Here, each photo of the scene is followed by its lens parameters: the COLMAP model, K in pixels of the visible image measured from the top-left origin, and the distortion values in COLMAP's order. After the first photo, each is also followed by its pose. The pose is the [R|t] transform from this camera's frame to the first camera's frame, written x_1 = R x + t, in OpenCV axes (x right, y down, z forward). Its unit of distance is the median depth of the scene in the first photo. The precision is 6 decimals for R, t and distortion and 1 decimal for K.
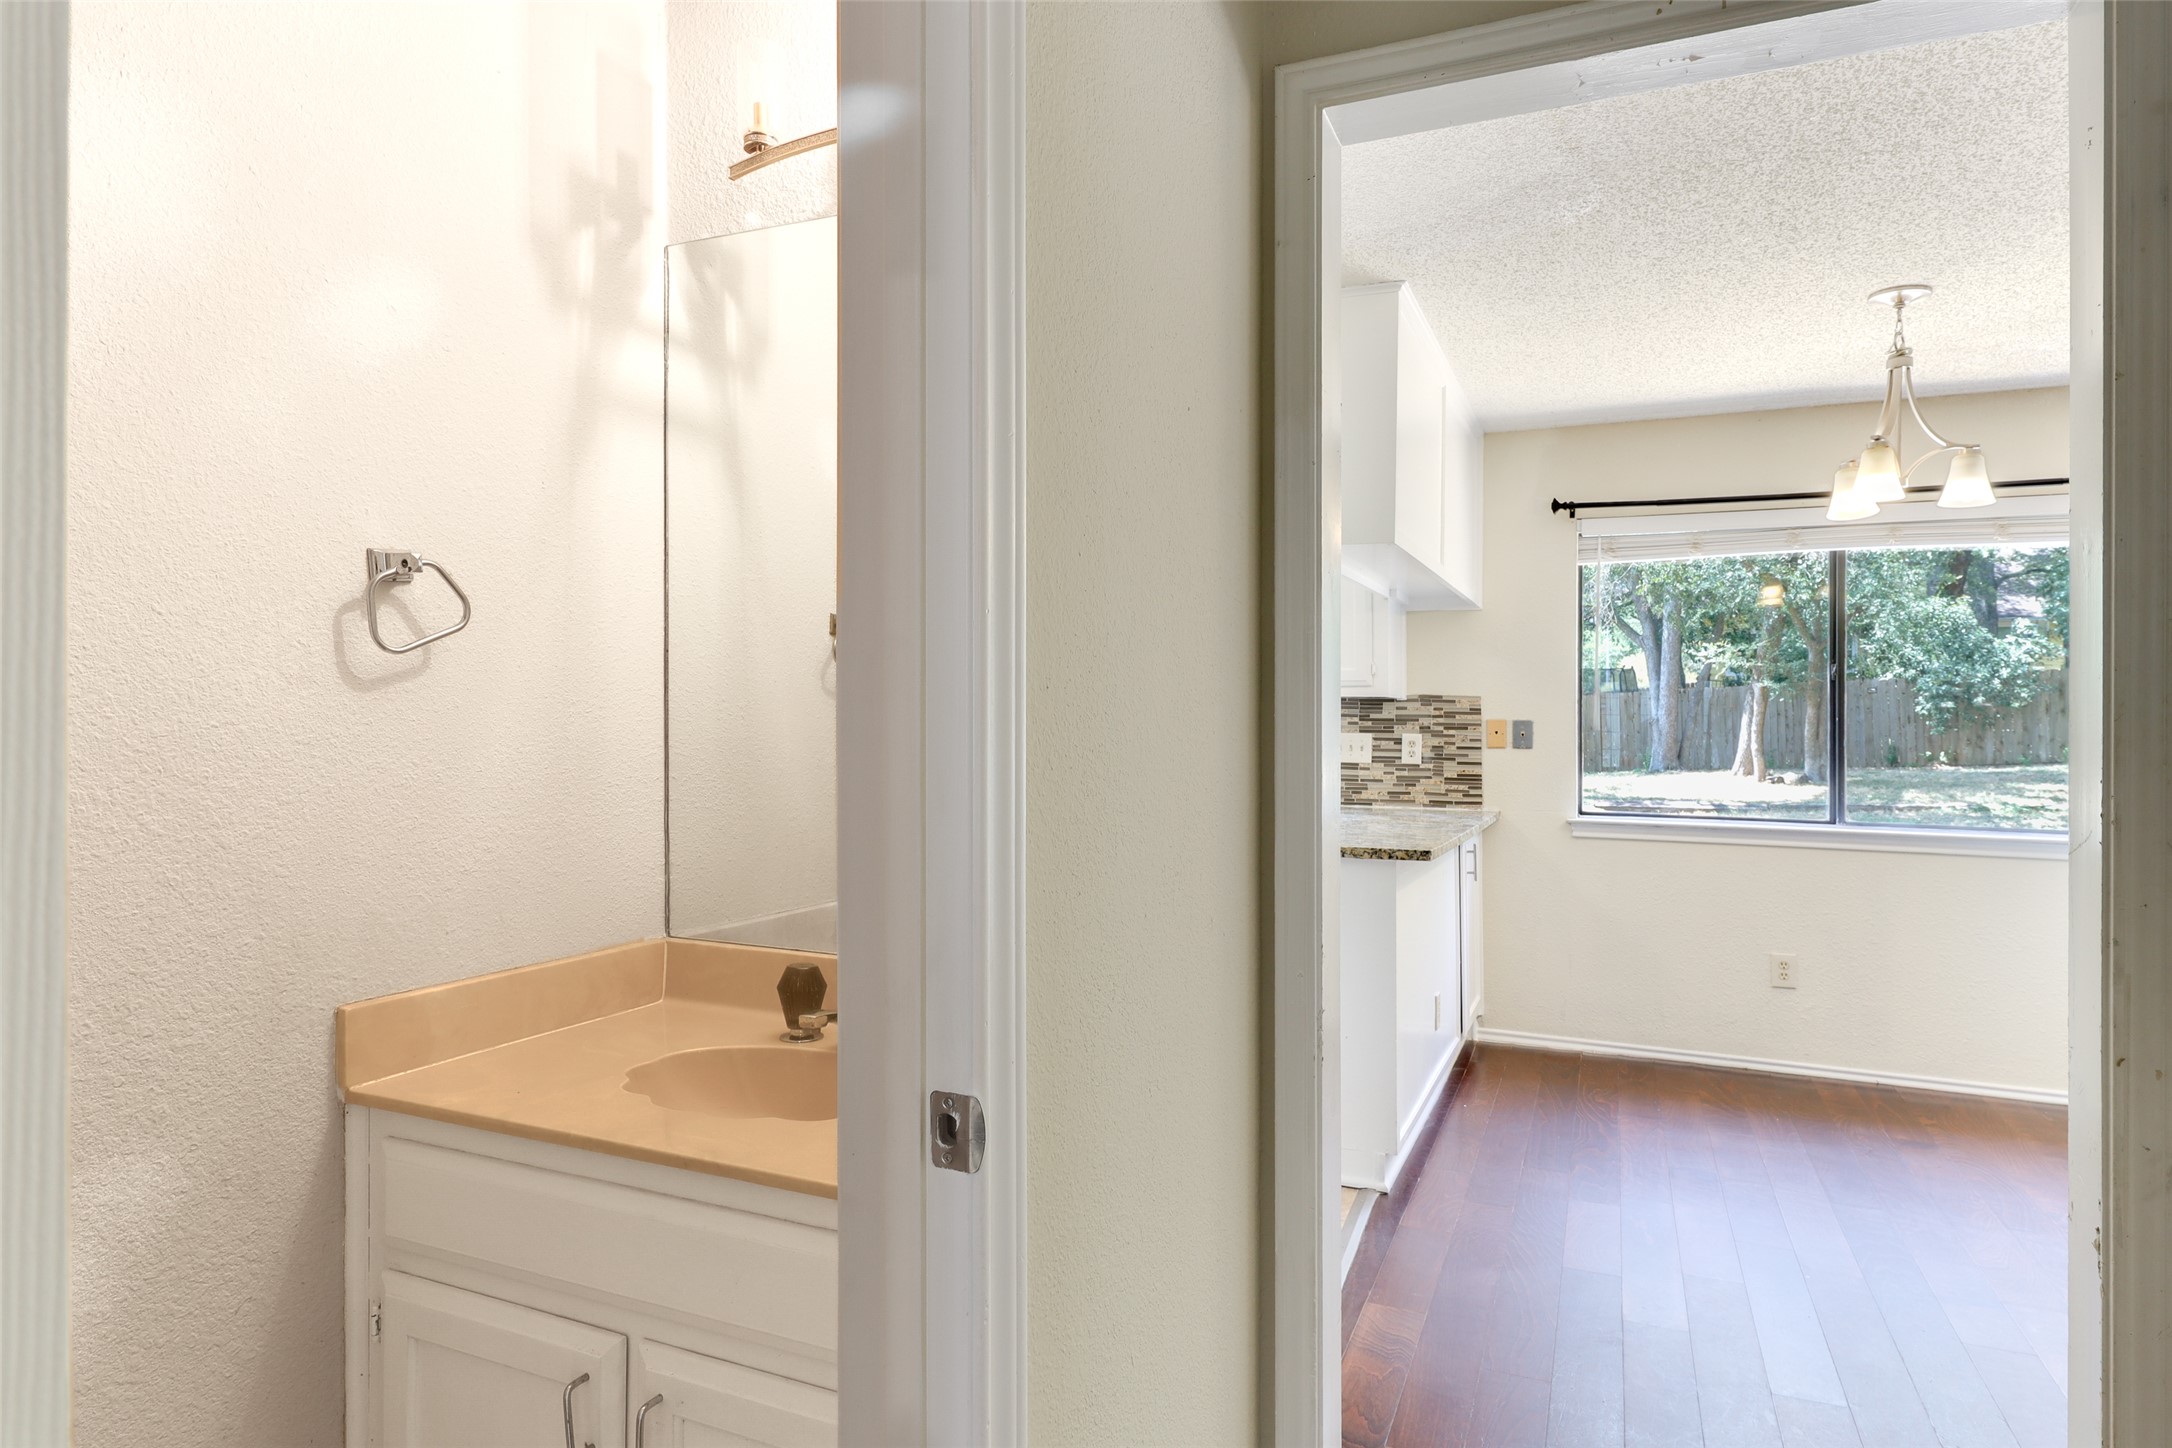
lens RADIAL K [[1245.6, 0, 1086.0], [0, 1245.6, 724.0], [0, 0, 1]] dist [-0.000253, -0.000494]
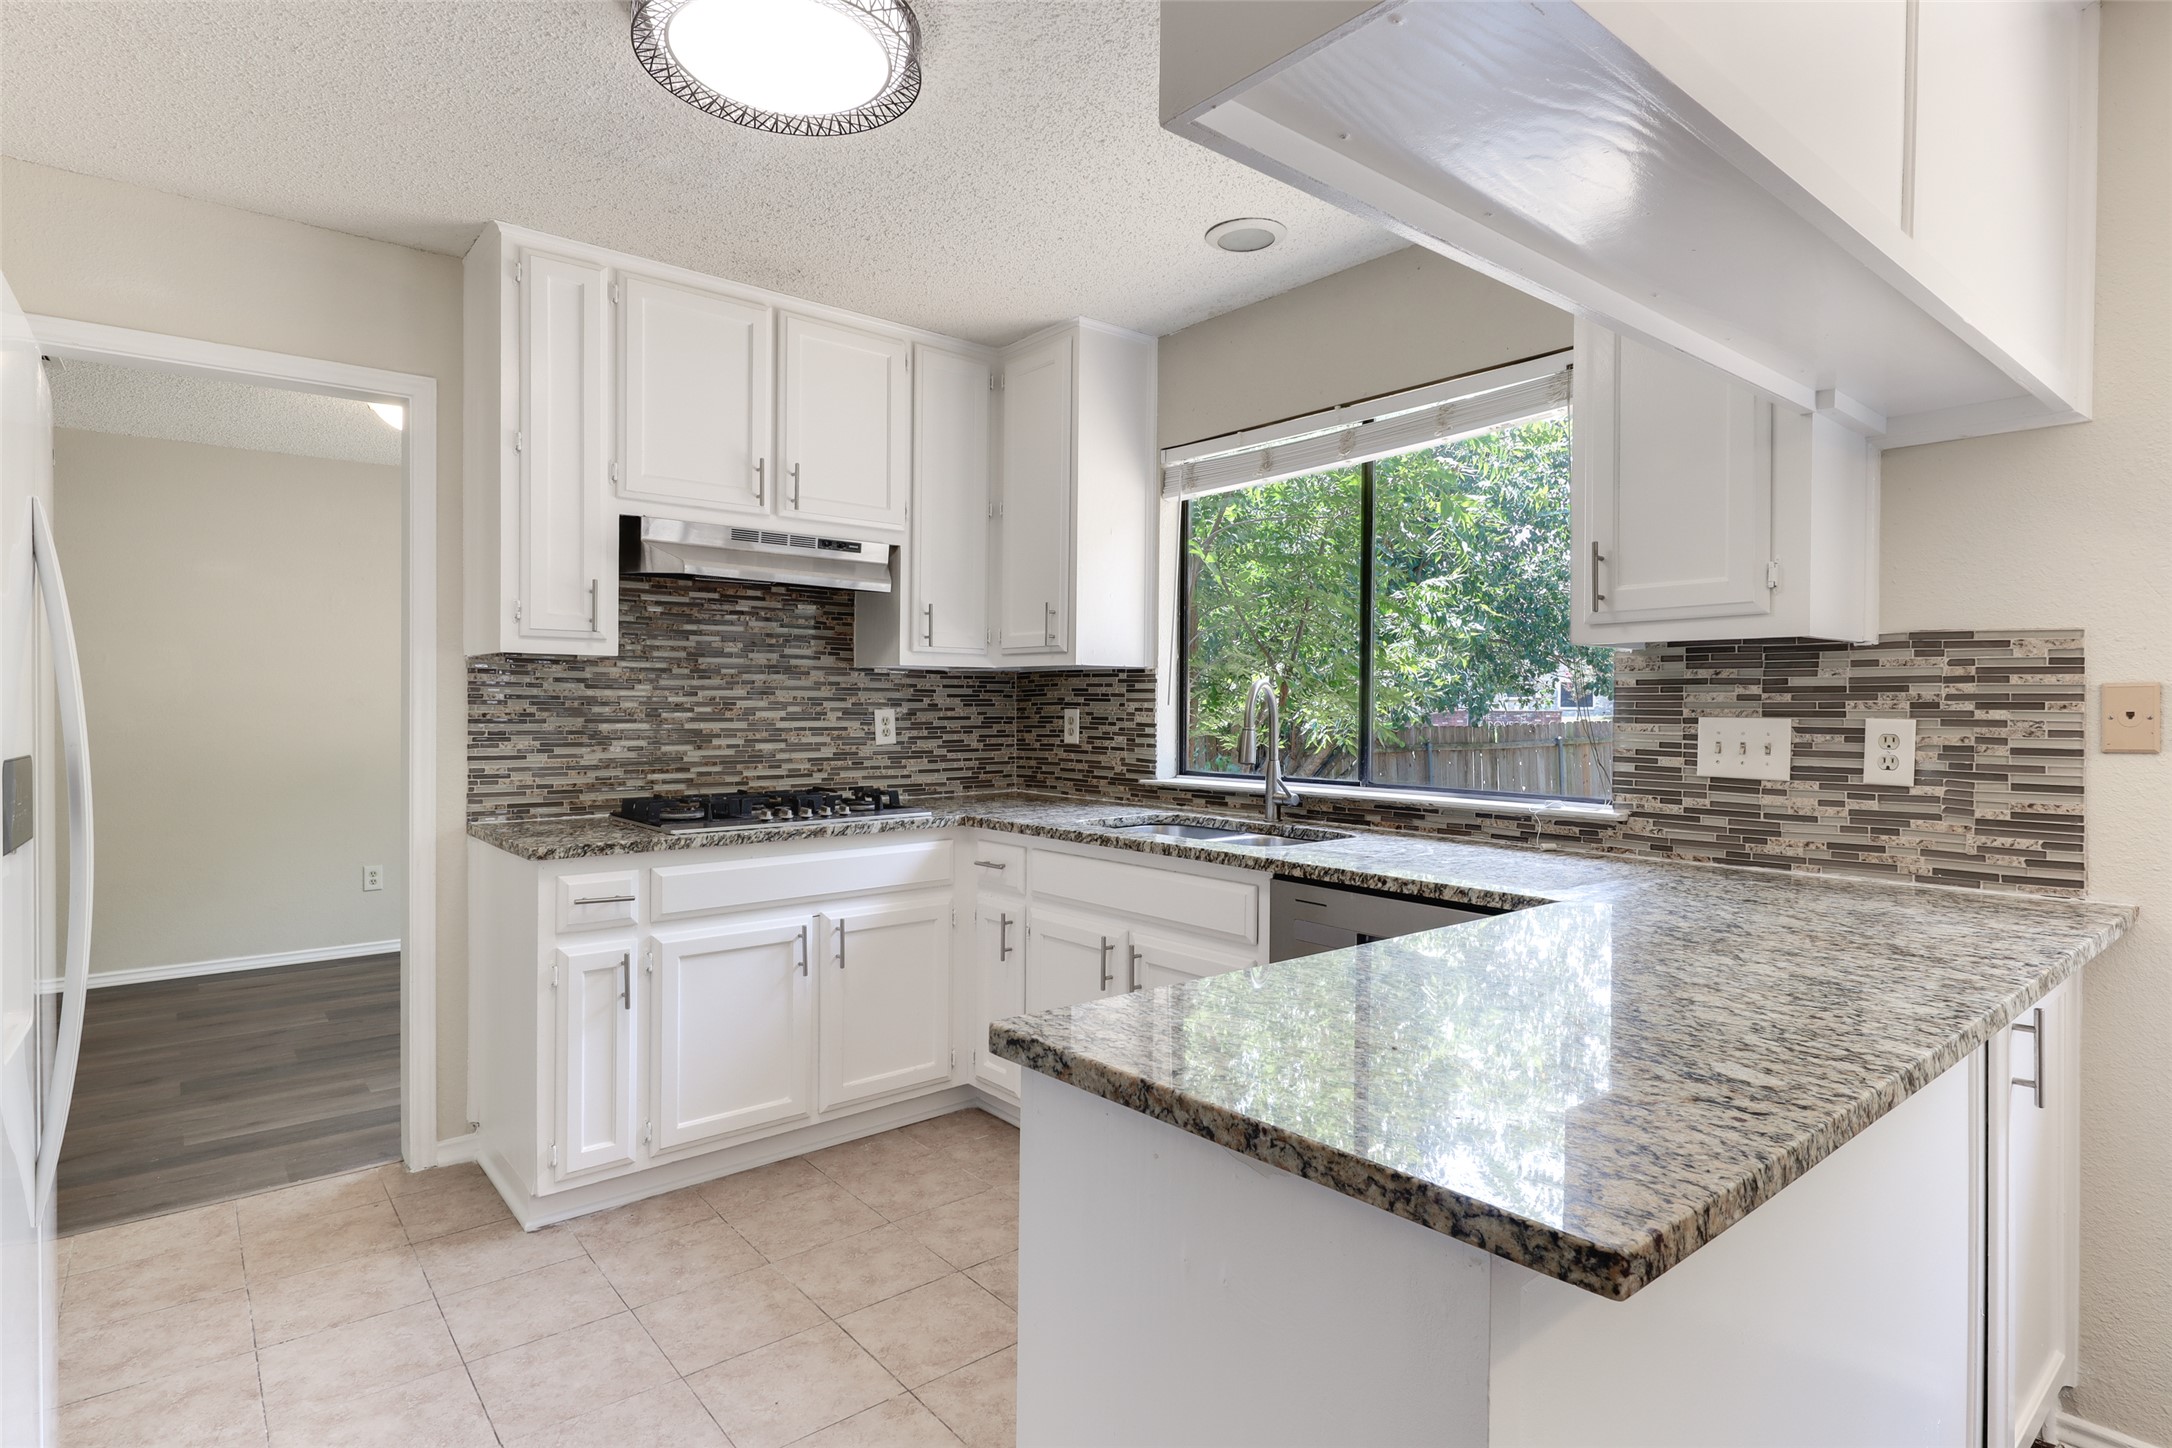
lens RADIAL K [[1115.4, 0, 1092.8], [0, 1115.4, 740.6], [0, 0, 1]] dist [0.001119, -0.000888]
pose [[0.896792, 0.004820, -0.442426, 0.181985], [0.007525, 0.999630, 0.026144, 0.002994], [0.442388, -0.026775, 0.896424, 0.509608]]
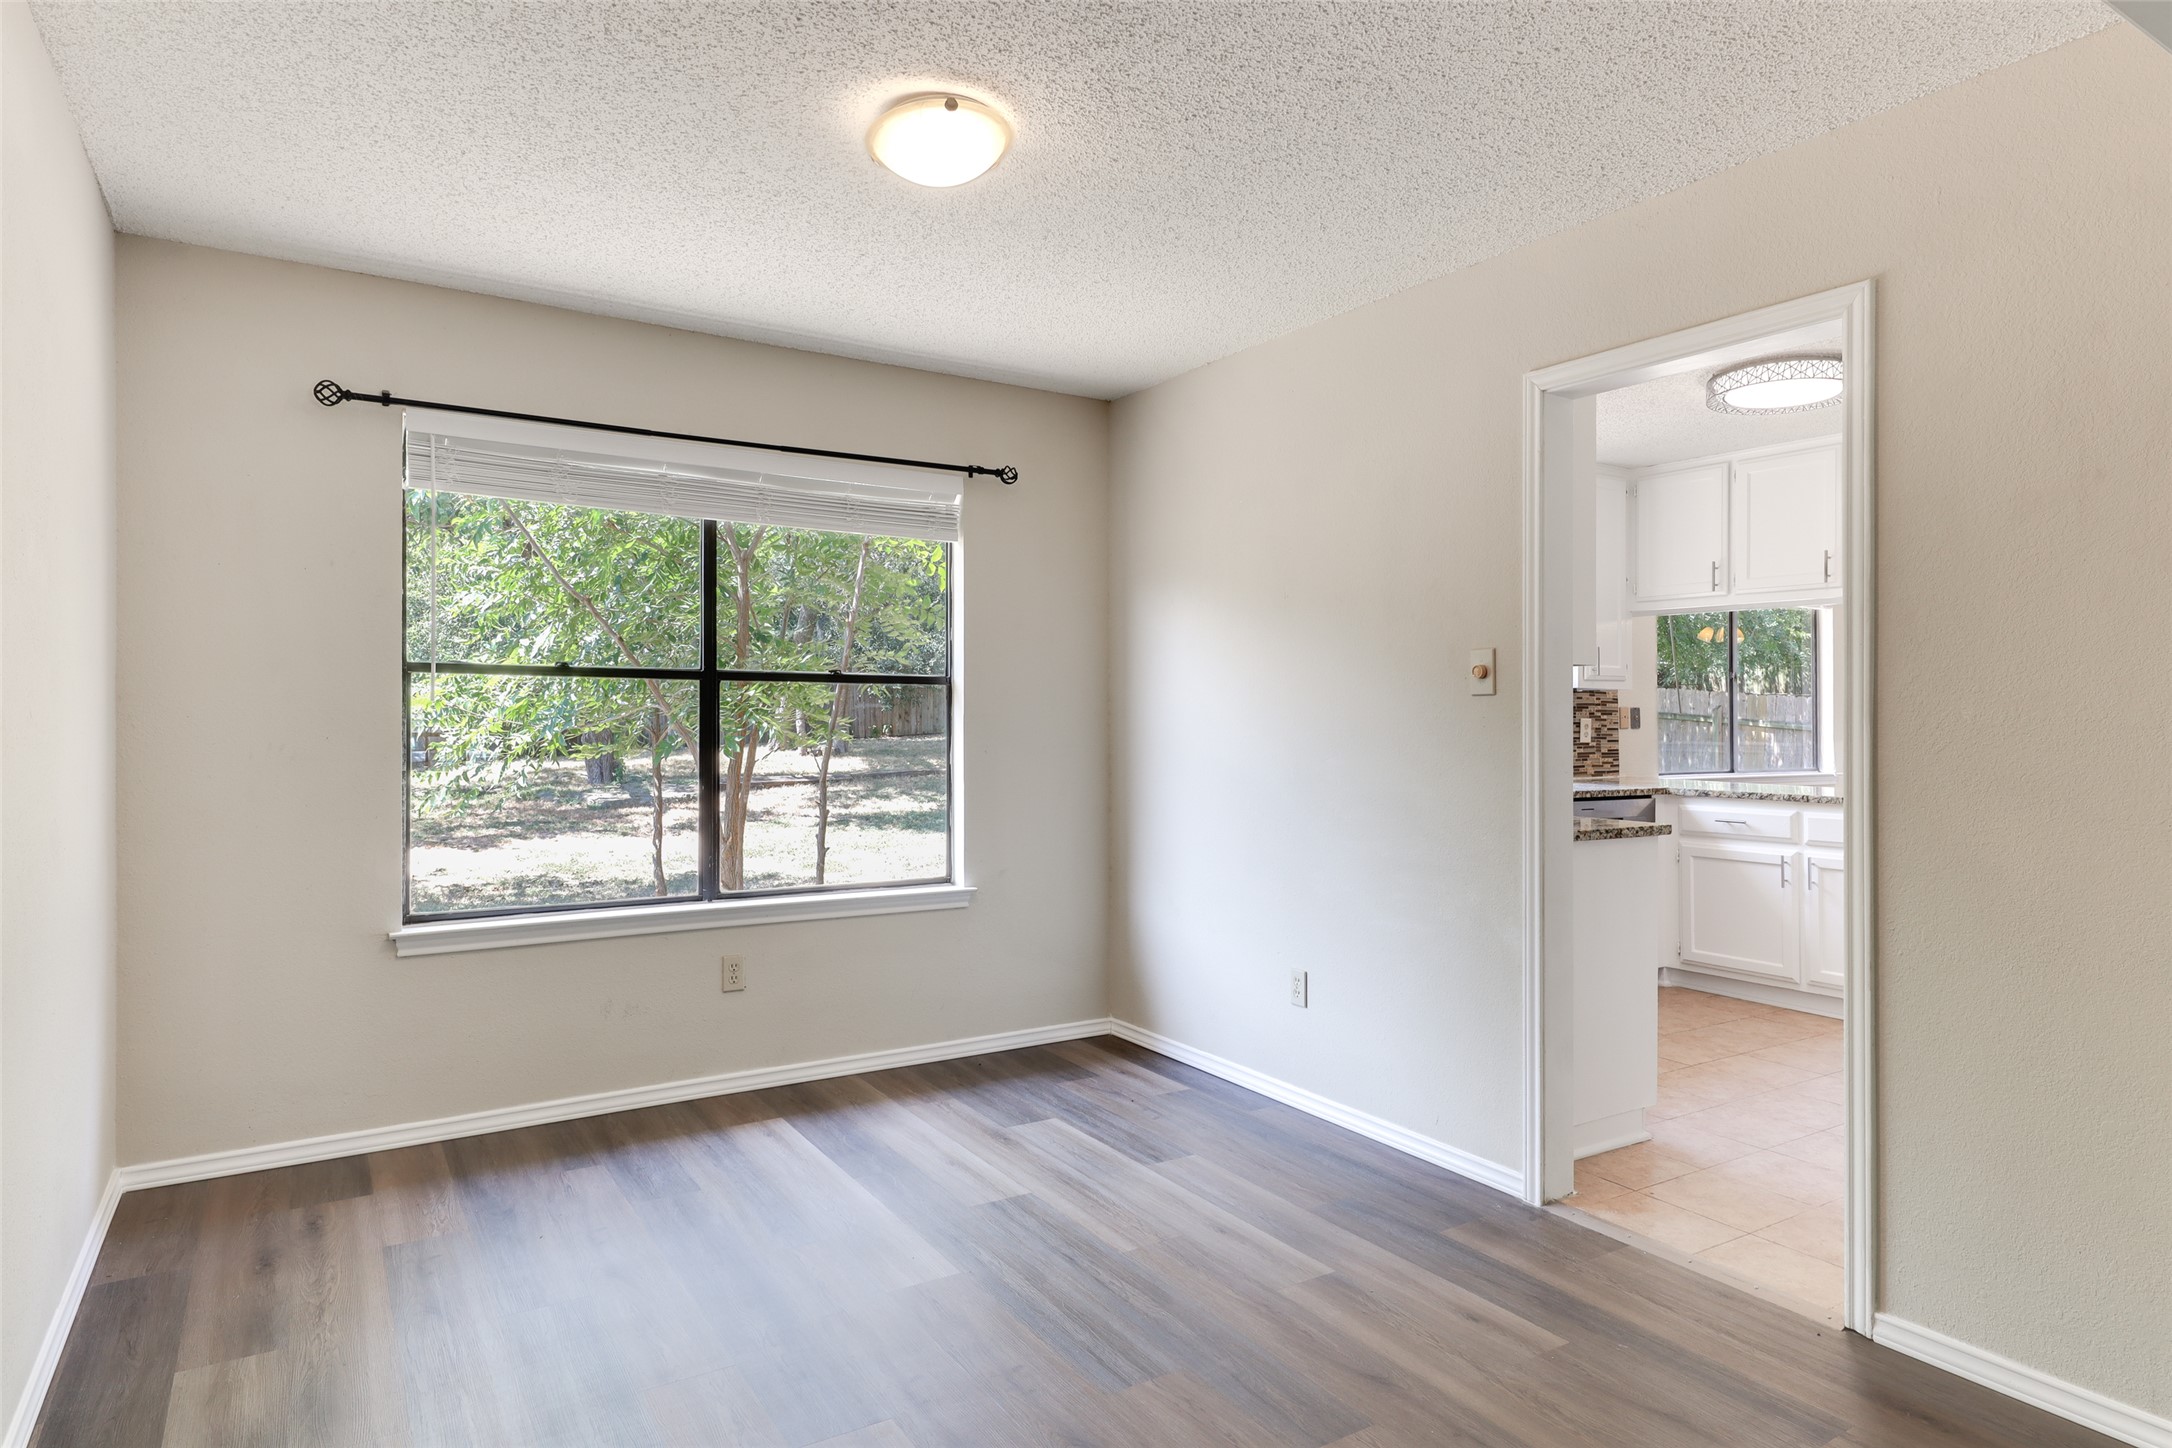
lens RADIAL K [[1245.6, 0, 1086.0], [0, 1245.6, 724.0], [0, 0, 1]] dist [-0.000253, -0.000494]
pose [[0.559035, -0.016645, 0.828977, -1.054204], [0.001391, 0.999816, 0.019137, -0.011321], [-0.829143, -0.009546, 0.558956, 0.722326]]
